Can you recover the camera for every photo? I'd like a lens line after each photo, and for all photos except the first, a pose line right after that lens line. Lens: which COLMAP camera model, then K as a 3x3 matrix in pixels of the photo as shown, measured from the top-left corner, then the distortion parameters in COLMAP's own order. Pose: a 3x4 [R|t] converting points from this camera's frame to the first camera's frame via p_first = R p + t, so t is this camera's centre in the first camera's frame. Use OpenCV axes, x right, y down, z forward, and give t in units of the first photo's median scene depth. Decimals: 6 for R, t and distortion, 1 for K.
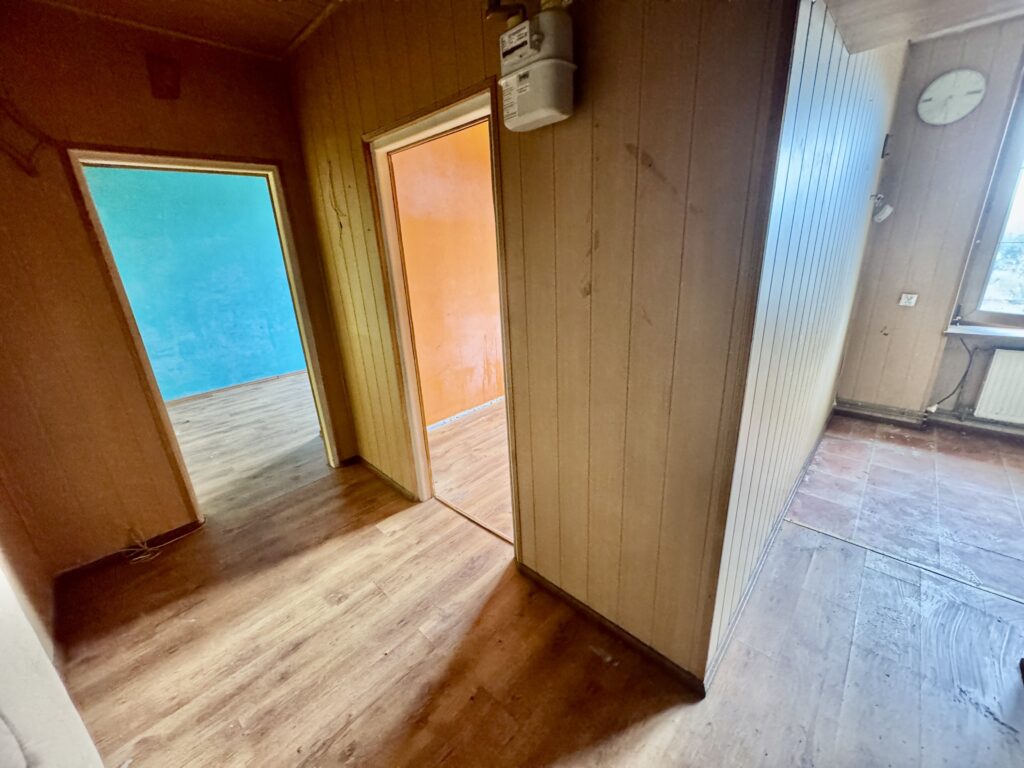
lens RADIAL K [[409.3, 0, 512.4], [0, 409.3, 385.2], [0, 0, 1]] dist [0.000411, -0.000066]
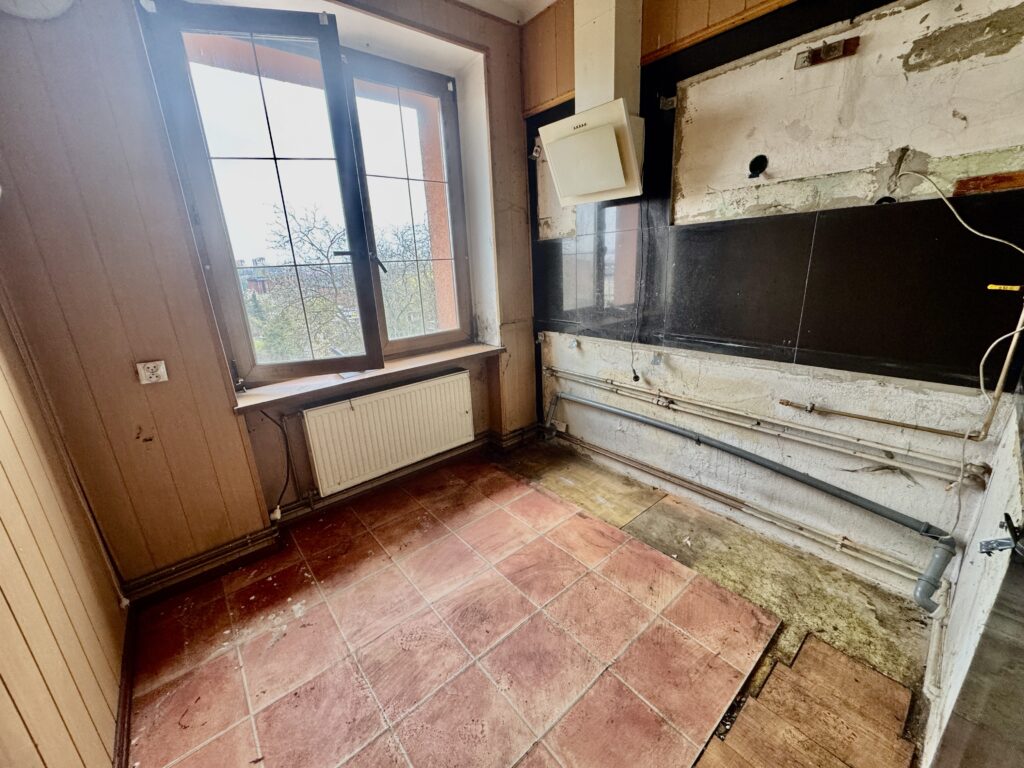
lens RADIAL K [[409.3, 0, 512.7], [0, 409.3, 381.1], [0, 0, 1]] dist [0.000411, -0.000066]
pose [[0.117043, -0.246215, 0.962122, 0.483220], [0.358825, 0.913820, 0.190203, -0.124798], [-0.926038, 0.322971, 0.195305, 0.444797]]
